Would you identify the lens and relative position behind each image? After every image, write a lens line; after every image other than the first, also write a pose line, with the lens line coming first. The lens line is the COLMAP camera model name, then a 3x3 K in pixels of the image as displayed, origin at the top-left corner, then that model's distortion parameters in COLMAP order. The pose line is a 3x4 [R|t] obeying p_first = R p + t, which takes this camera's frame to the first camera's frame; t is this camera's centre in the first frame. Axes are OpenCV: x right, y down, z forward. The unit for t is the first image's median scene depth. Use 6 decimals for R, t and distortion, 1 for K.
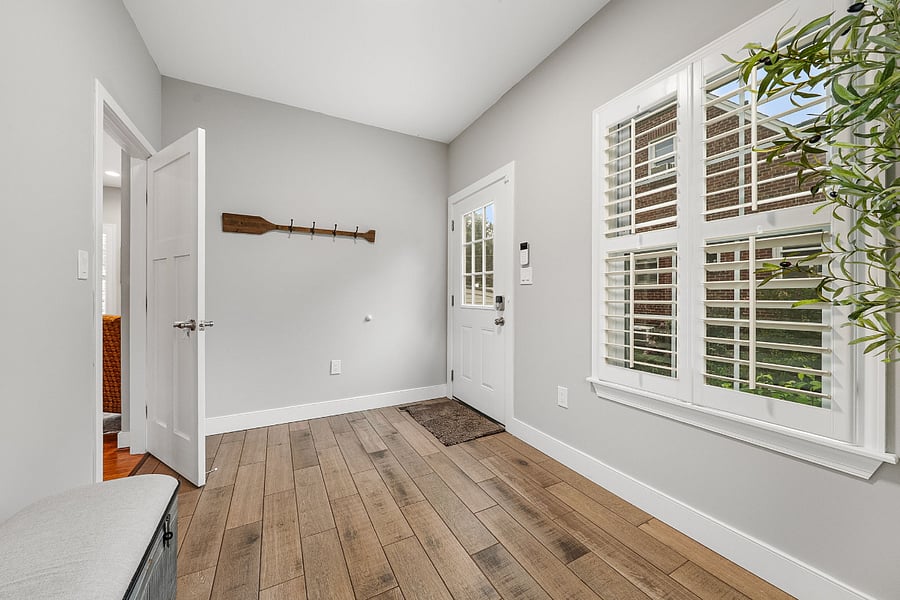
lens RADIAL K [[319.7, 0, 445.5], [0, 319.7, 298.3], [0, 0, 1]] dist [-0.000368, -0.000017]
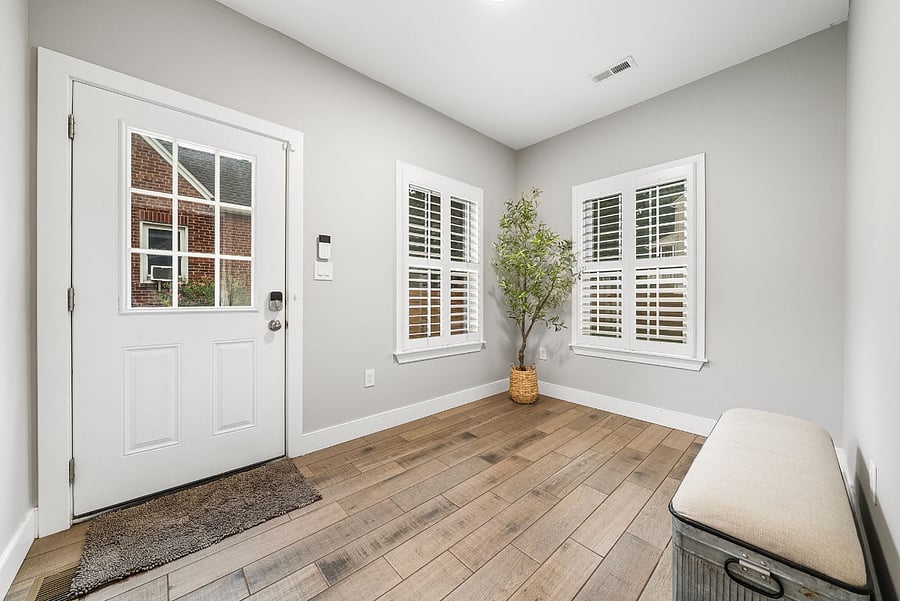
lens RADIAL K [[319.7, 0, 445.5], [0, 319.7, 298.8], [0, 0, 1]] dist [-0.000368, -0.000017]
pose [[-0.231221, -0.004189, 0.972892, -0.973870], [-0.002216, 0.999990, 0.003779, 0.009294], [-0.972899, -0.001282, -0.231228, 1.141280]]
